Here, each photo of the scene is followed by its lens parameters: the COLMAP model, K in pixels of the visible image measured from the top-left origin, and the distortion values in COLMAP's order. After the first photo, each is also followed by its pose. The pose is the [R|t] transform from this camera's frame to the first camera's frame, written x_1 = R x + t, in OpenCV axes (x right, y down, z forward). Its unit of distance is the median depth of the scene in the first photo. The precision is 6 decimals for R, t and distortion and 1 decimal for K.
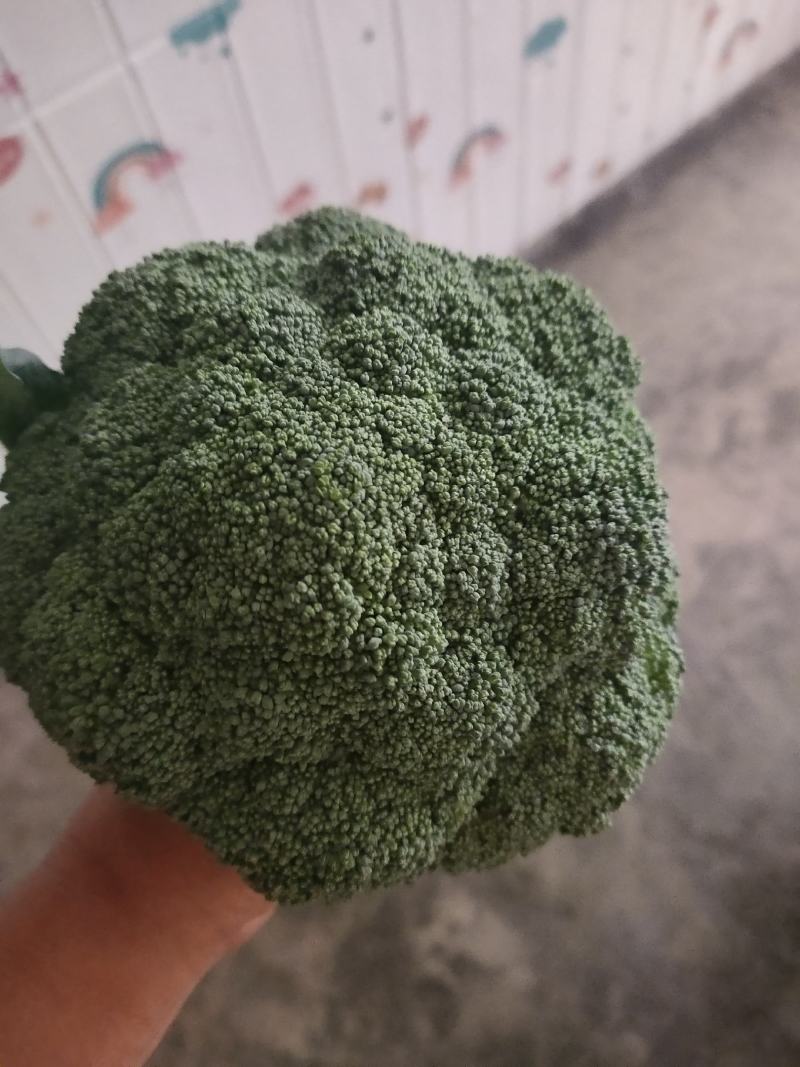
lens RADIAL K [[808.6, 0, 421.6], [0, 808.6, 534.2], [0, 0, 1]] dist [0.005679, -0.000504]
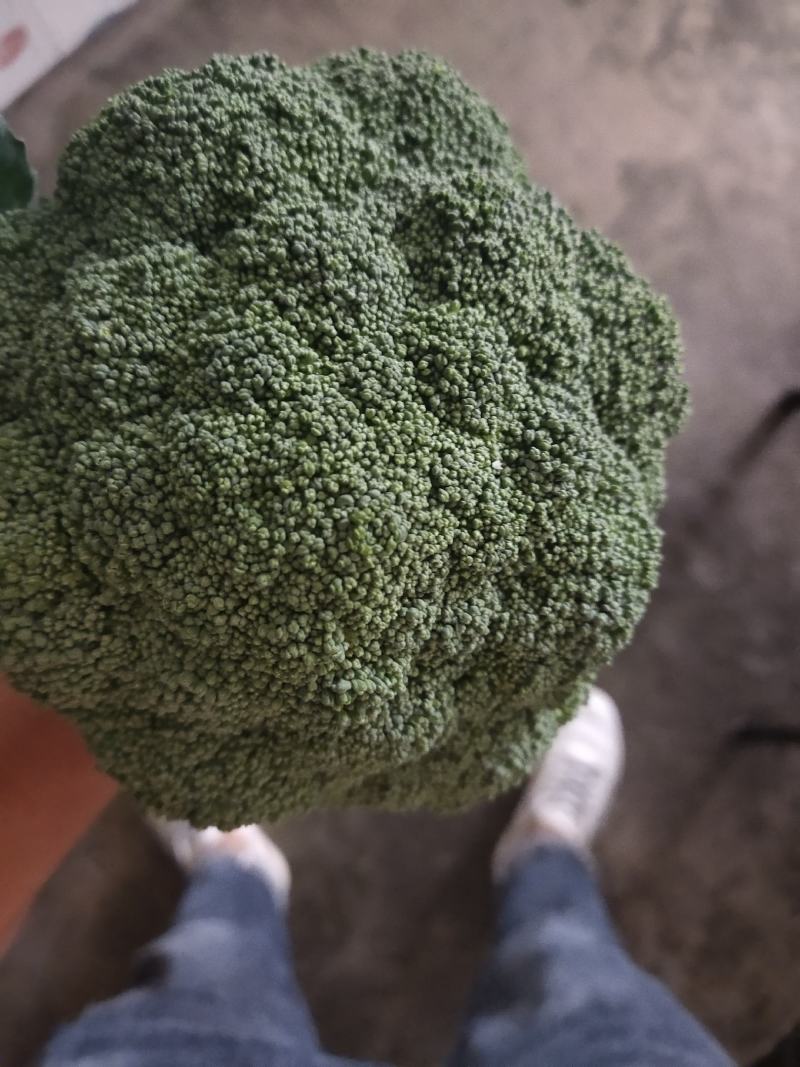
lens RADIAL K [[808.6, 0, 421.6], [0, 808.6, 534.2], [0, 0, 1]] dist [0.005679, -0.000504]
pose [[0.919051, 0.325824, 0.221775, -0.221405], [-0.378486, 0.886579, 0.265944, -0.283540], [-0.109970, -0.328355, 0.938131, 0.146285]]
